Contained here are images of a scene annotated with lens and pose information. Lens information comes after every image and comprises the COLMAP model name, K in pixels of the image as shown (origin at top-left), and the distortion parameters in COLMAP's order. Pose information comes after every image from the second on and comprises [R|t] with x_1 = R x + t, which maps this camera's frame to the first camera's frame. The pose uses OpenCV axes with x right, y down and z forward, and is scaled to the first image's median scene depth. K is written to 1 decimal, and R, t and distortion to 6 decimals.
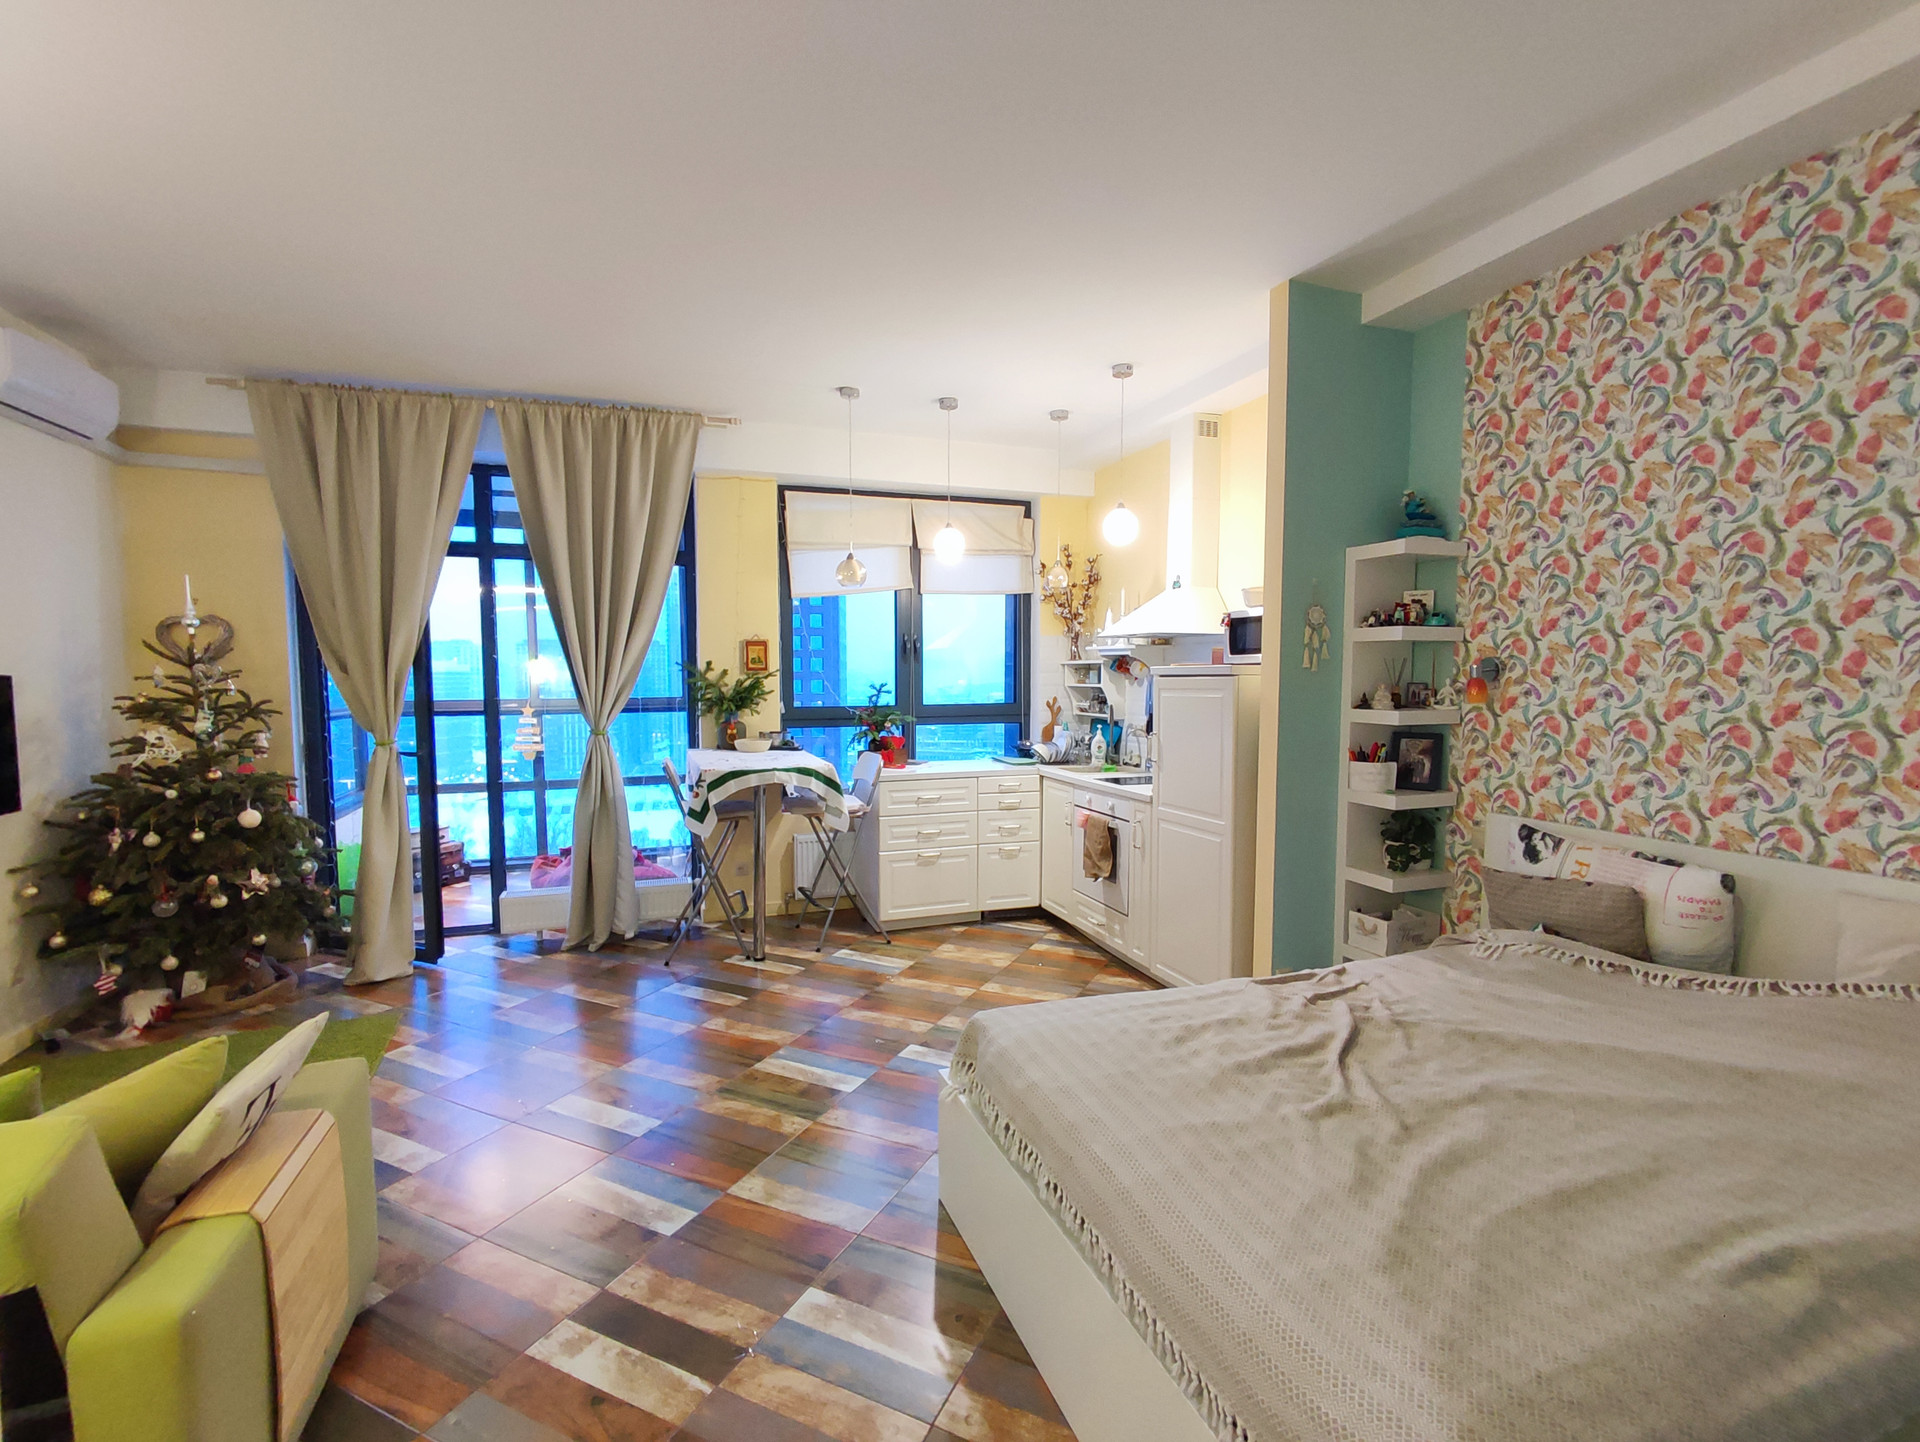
lens RADIAL K [[878.2, 0, 949.8], [0, 878.2, 728.8], [0, 0, 1]] dist [-0.001014, -0.001751]
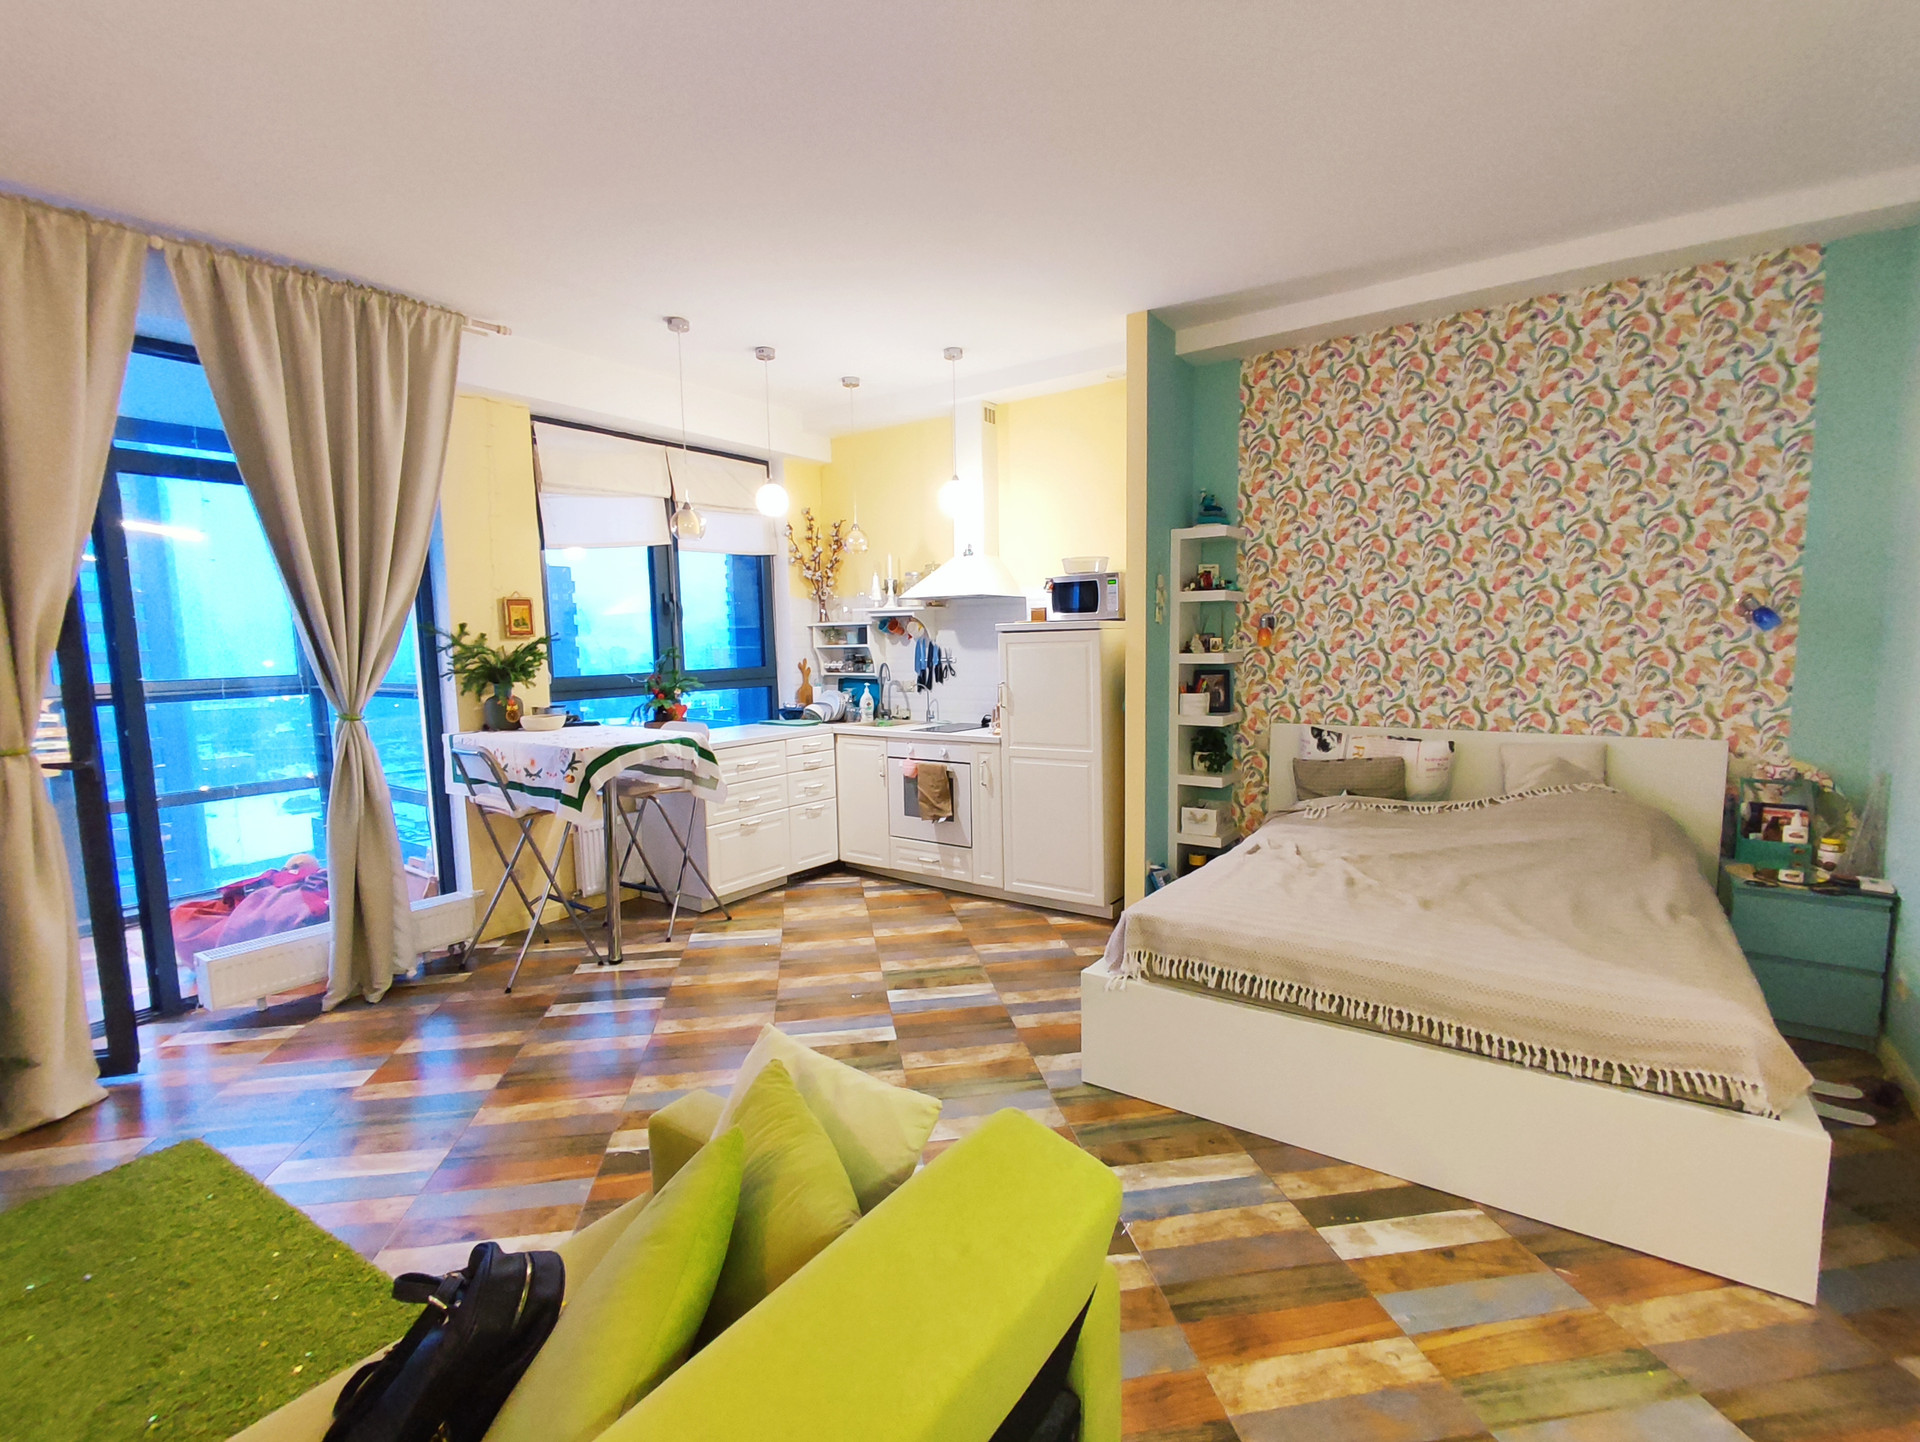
lens RADIAL K [[878.2, 0, 950.8], [0, 878.2, 727.4], [0, 0, 1]] dist [-0.001014, -0.001751]
pose [[0.819611, -0.071717, 0.568414, -0.446174], [0.054231, 0.997391, 0.047644, 0.005025], [-0.570348, -0.008224, 0.821362, 0.093712]]
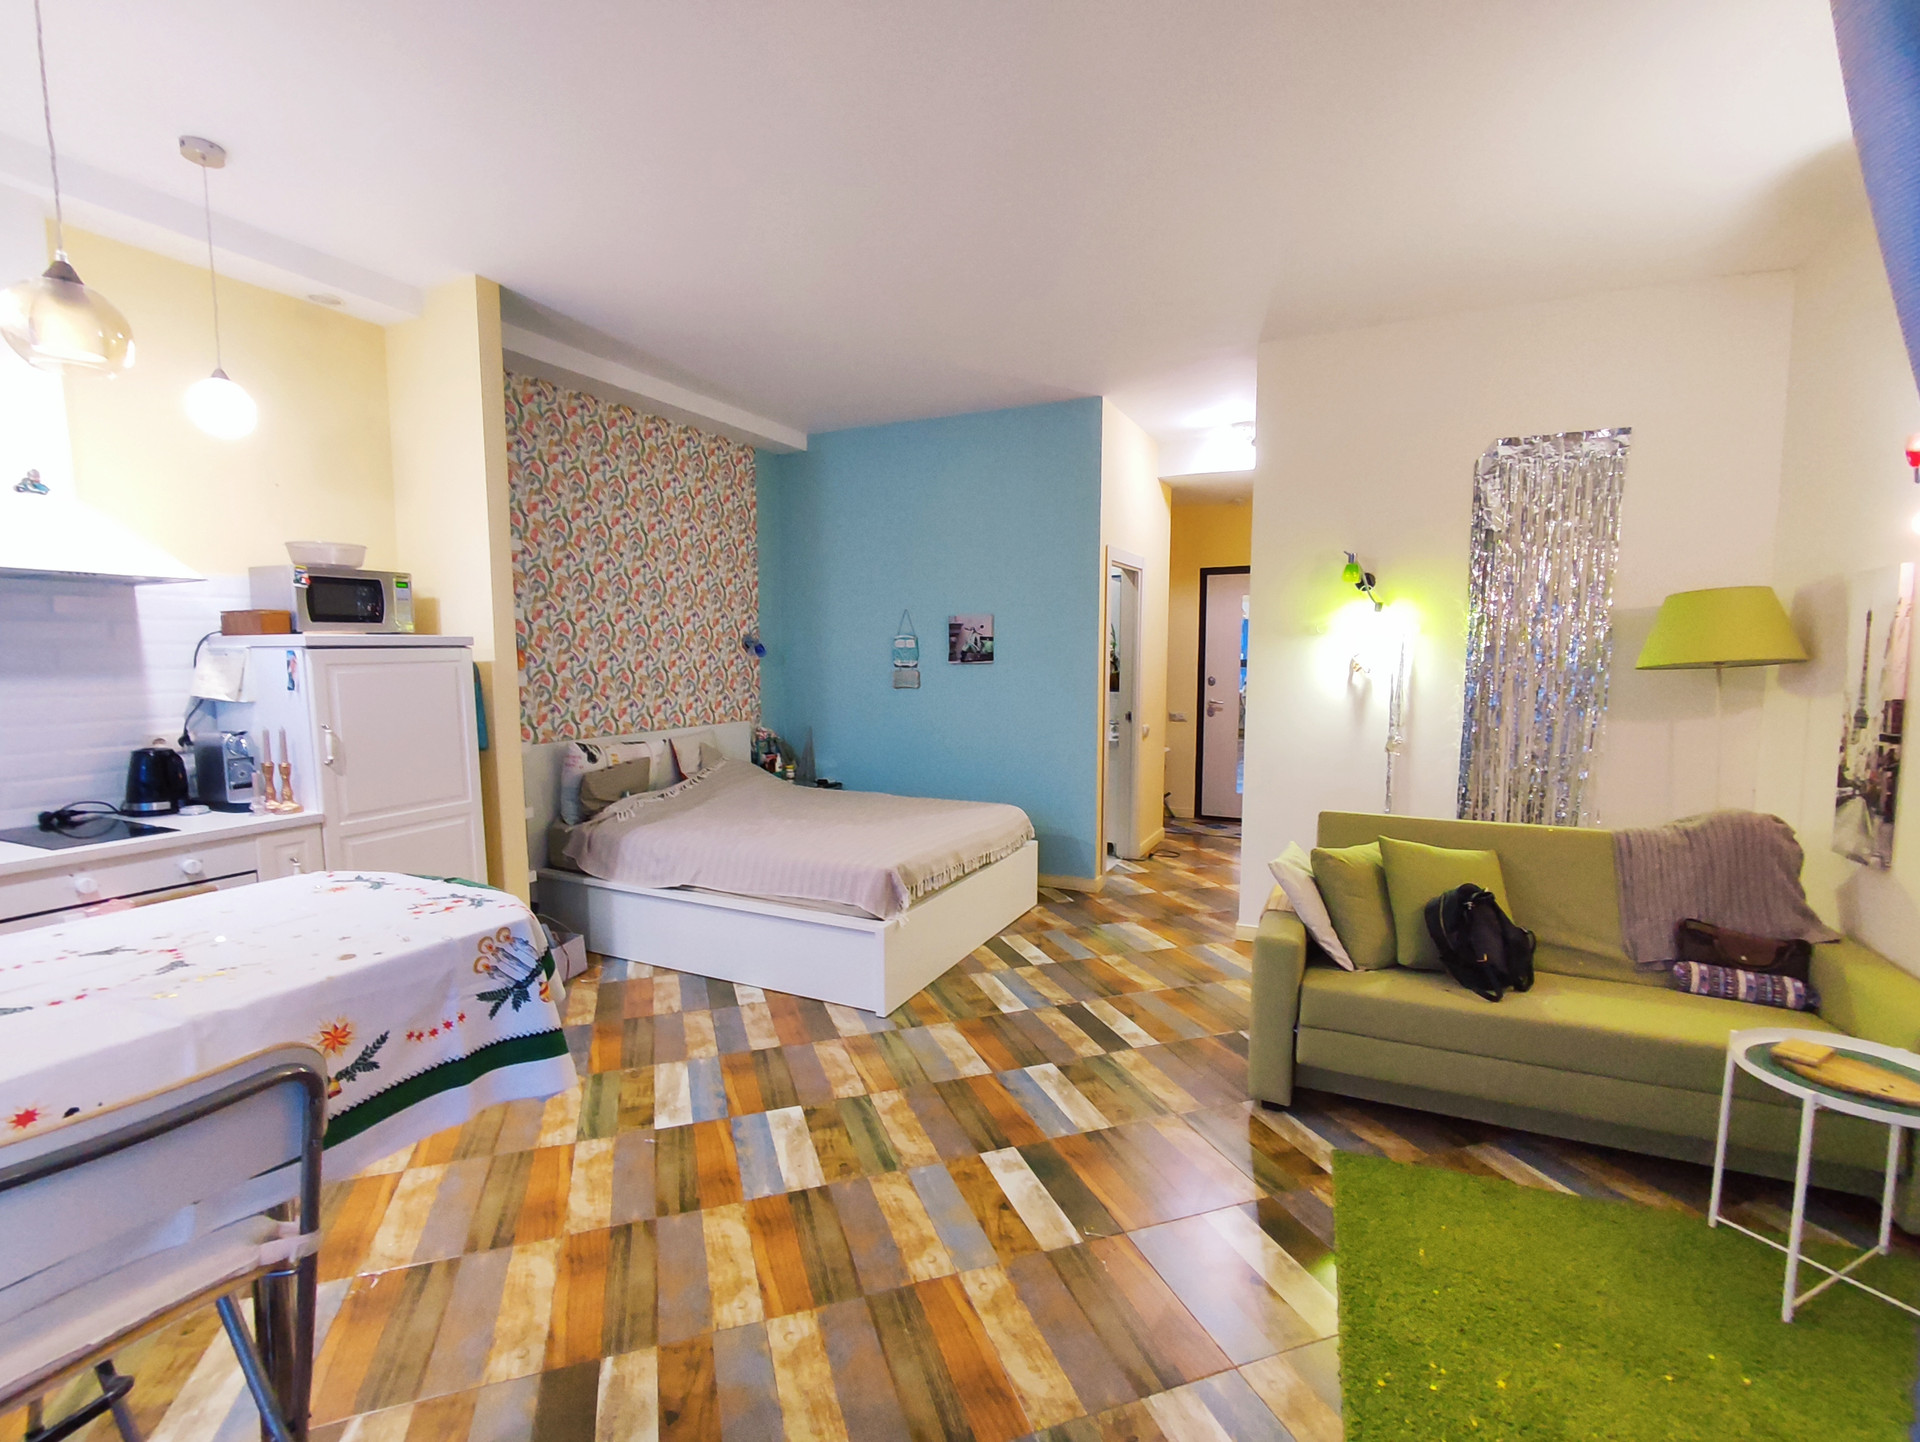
lens RADIAL K [[878.2, 0, 953.4], [0, 878.2, 726.9], [0, 0, 1]] dist [-0.001014, -0.001751]
pose [[-0.704263, -0.060696, 0.707340, -0.610420], [0.046319, 0.990287, 0.131092, -0.061628], [-0.708427, 0.125087, -0.694611, 1.064494]]
